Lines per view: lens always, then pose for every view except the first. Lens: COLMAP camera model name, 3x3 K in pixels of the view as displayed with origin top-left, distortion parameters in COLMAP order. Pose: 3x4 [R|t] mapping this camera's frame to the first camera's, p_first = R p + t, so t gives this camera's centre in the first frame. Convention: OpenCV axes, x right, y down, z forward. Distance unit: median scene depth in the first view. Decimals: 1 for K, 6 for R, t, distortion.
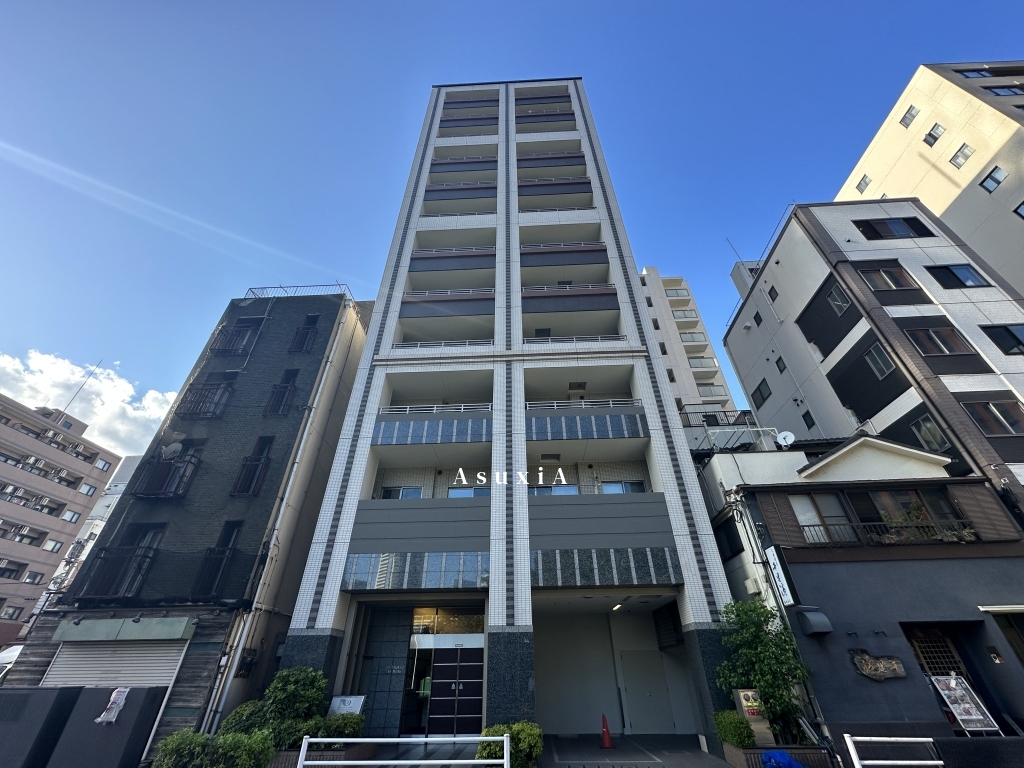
lens RADIAL K [[406.8, 0, 512.0], [0, 406.8, 384.0], [0, 0, 1]] dist [-0.005765, 0.000738]
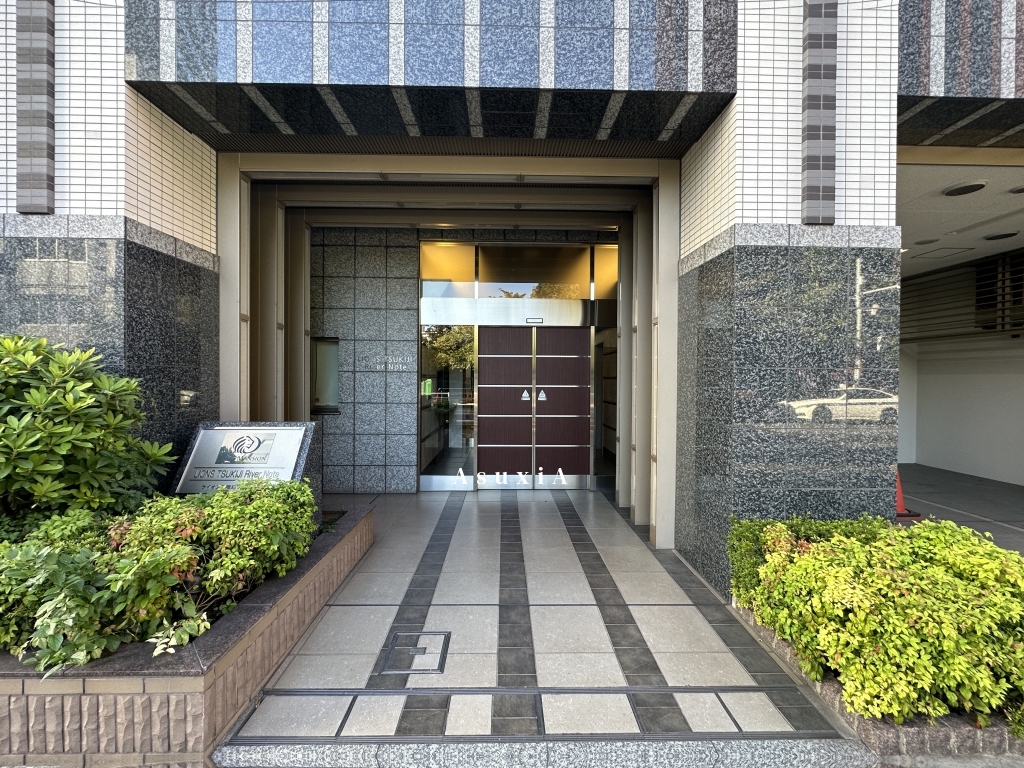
lens RADIAL K [[412.5, 0, 511.7], [0, 412.5, 381.9], [0, 0, 1]] dist [-0.004655, 0.000002]
pose [[0.998021, 0.015928, 0.060835, -0.194999], [-0.048710, 0.807661, 0.587632, 0.471520], [-0.039775, -0.589432, 0.806838, 0.650334]]
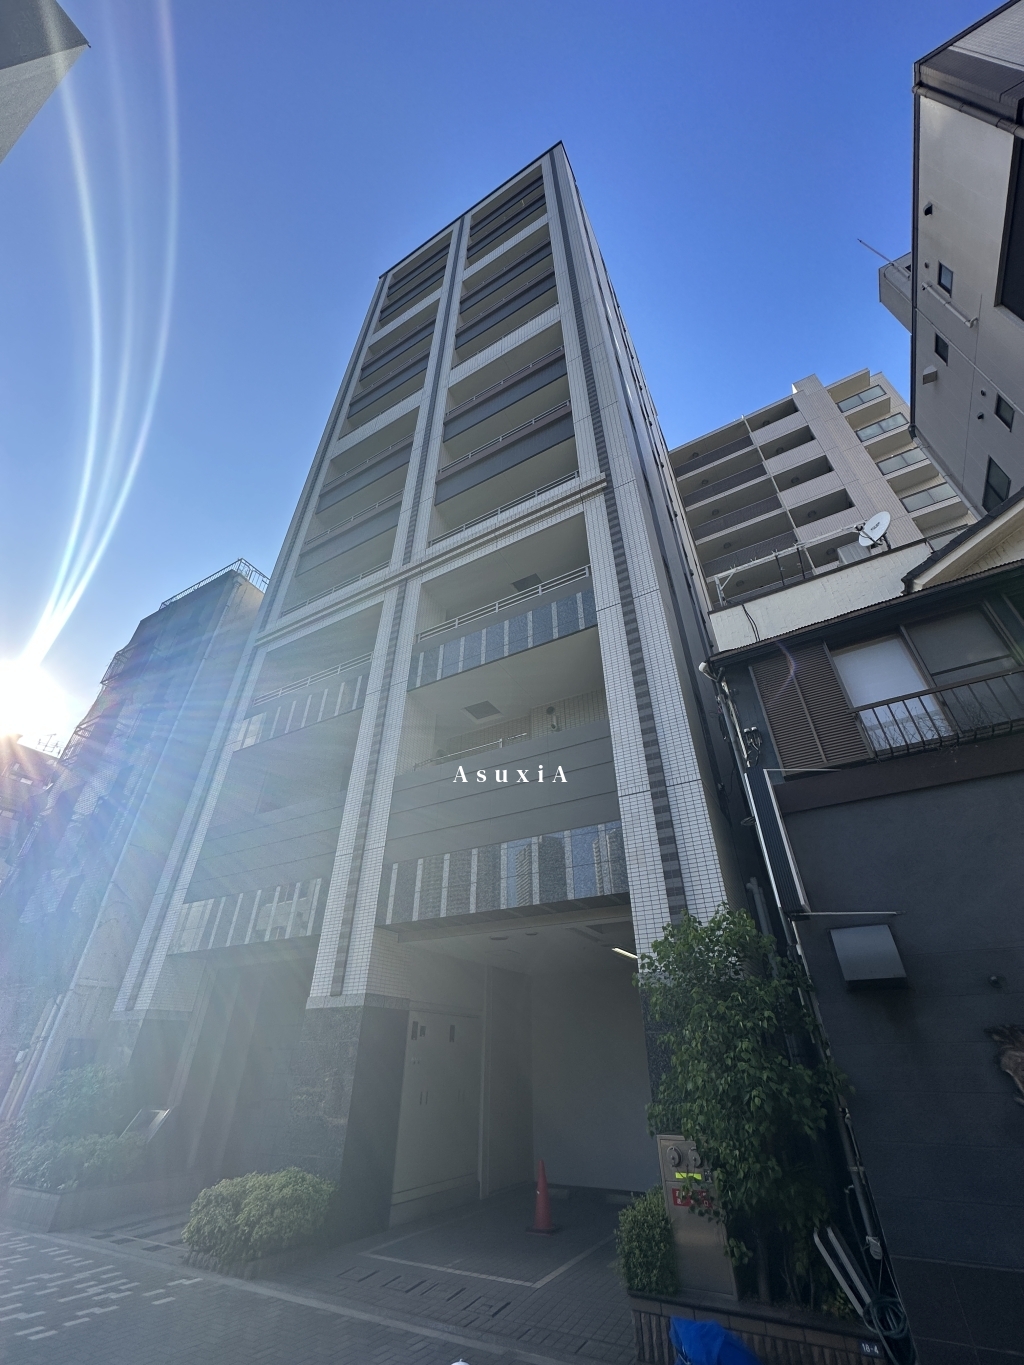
lens RADIAL K [[542.3, 0, 513.4], [0, 542.3, 684.4], [0, 0, 1]] dist [-0.005765, 0.000738]
pose [[0.892477, -0.254240, -0.372622, 0.553048], [0.257780, 0.965324, -0.041226, 0.235207], [0.370182, -0.059262, 0.927067, 0.361703]]
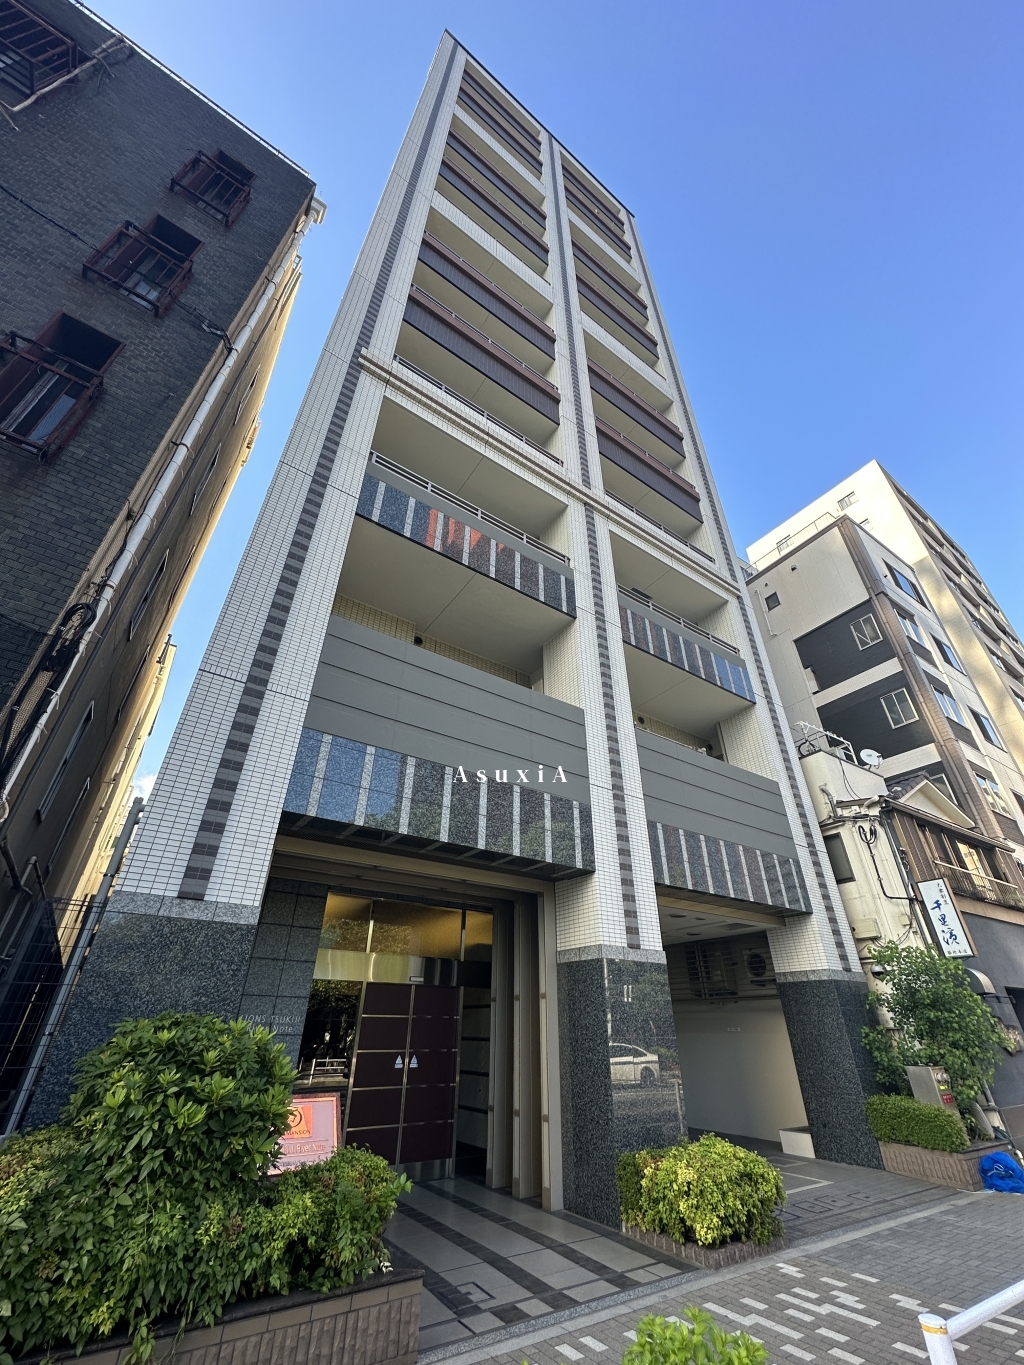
lens RADIAL K [[542.3, 0, 513.4], [0, 542.3, 684.4], [0, 0, 1]] dist [-0.005765, 0.000738]
pose [[0.800181, 0.336511, 0.496458, -0.509312], [-0.360748, 0.931331, -0.049832, 0.334658], [-0.479136, -0.139222, 0.866629, 0.473365]]
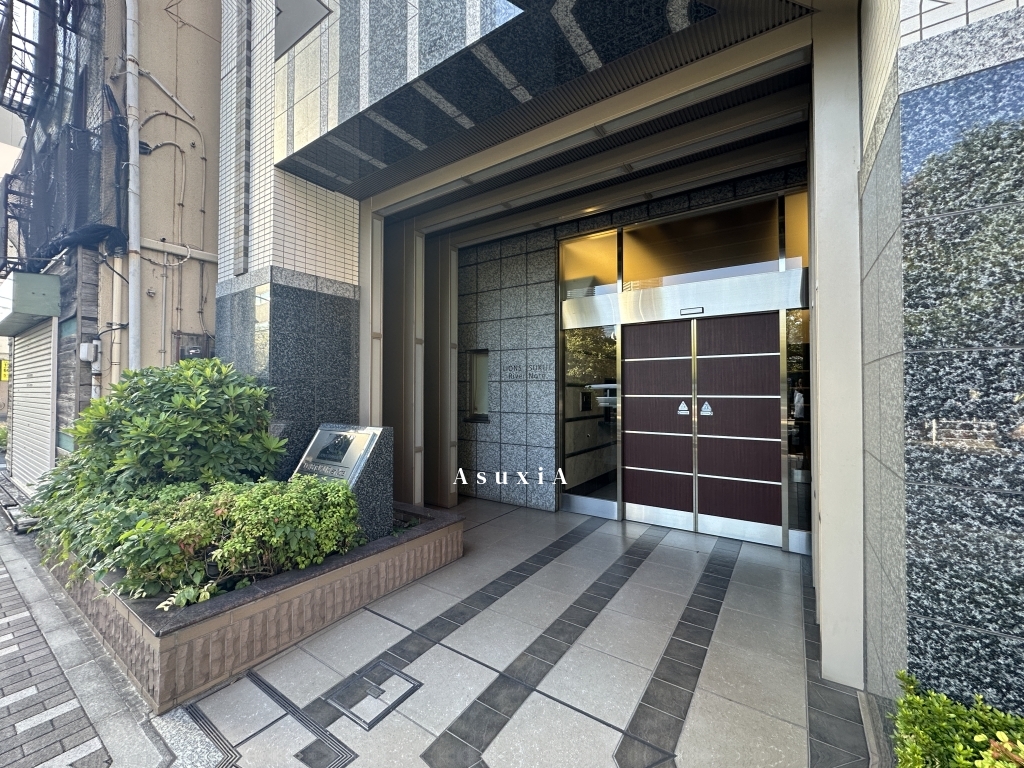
lens RADIAL K [[412.5, 0, 511.7], [0, 412.5, 381.9], [0, 0, 1]] dist [-0.004655, 0.000002]
pose [[0.848777, 0.000236, -0.528751, -0.082991], [0.300507, 0.822583, 0.482756, 0.520043], [0.435055, -0.568645, 0.698119, 0.714461]]
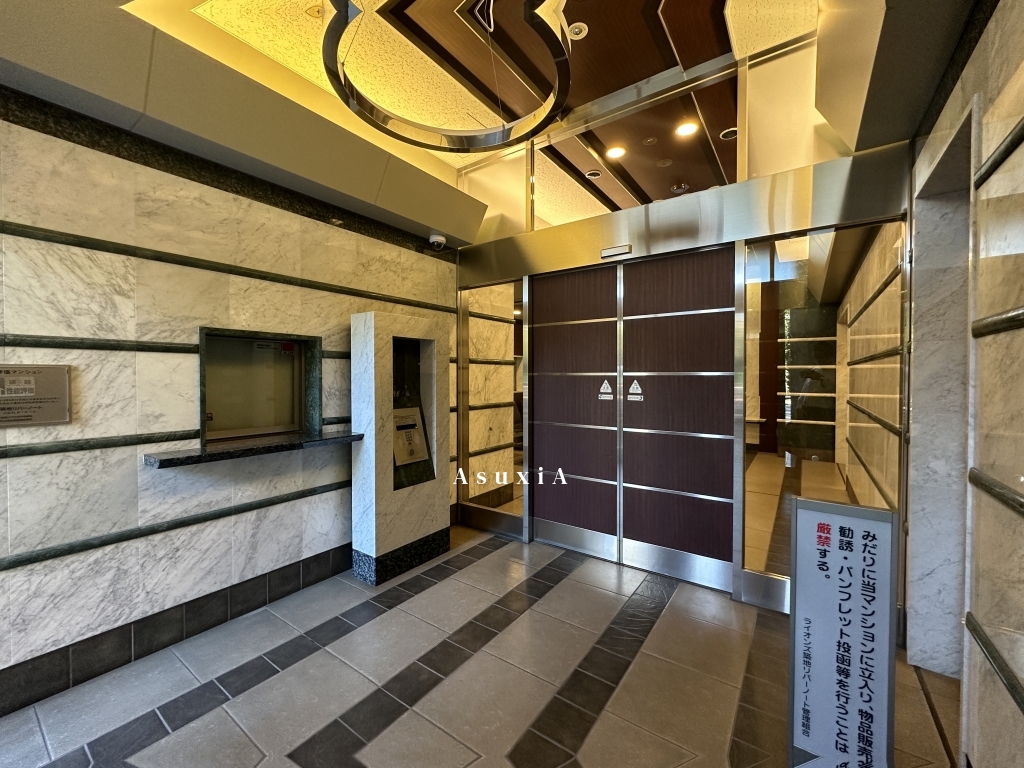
lens RADIAL K [[406.8, 0, 512.0], [0, 406.8, 384.0], [0, 0, 1]] dist [-0.005765, 0.000738]
pose [[0.840704, 0.018039, -0.541194, -0.057160], [0.308375, 0.805594, 0.505888, 0.612313], [0.445109, -0.592193, 0.671704, 0.829316]]
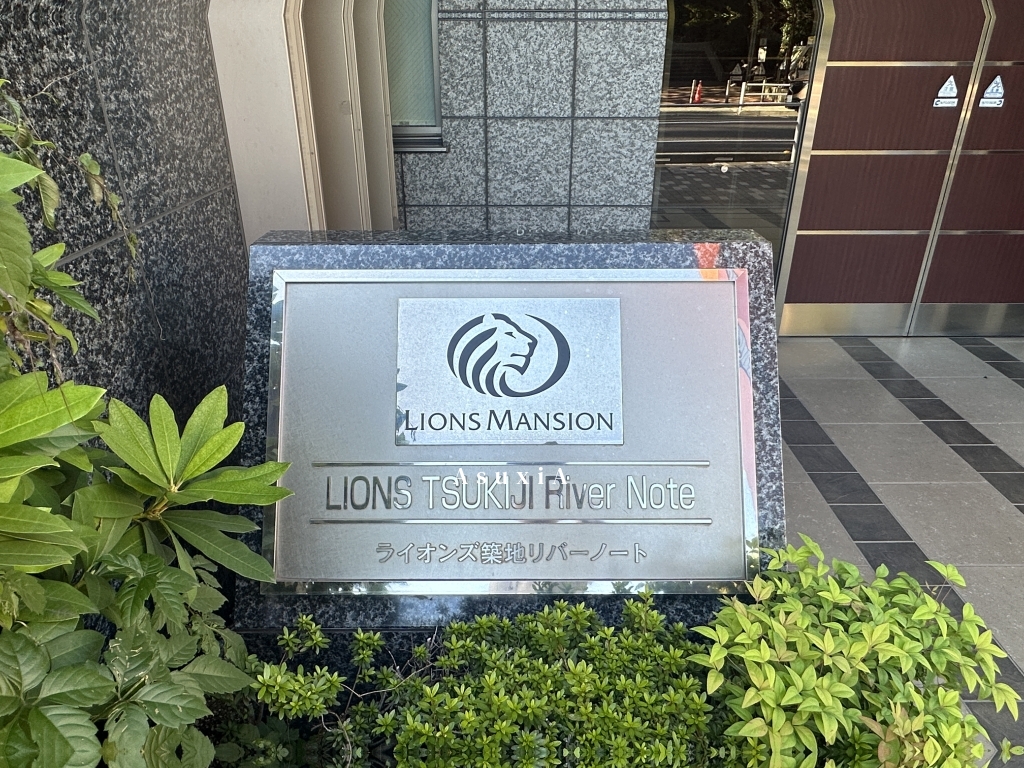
lens RADIAL K [[685.7, 0, 512.0], [0, 685.7, 384.0], [0, 0, 1]] dist [-0.001998, 0.000936]
pose [[0.999199, -0.007558, 0.039302, -0.344857], [-0.030909, 0.478092, 0.877766, 0.579577], [-0.025424, -0.878277, 0.477476, 0.790562]]
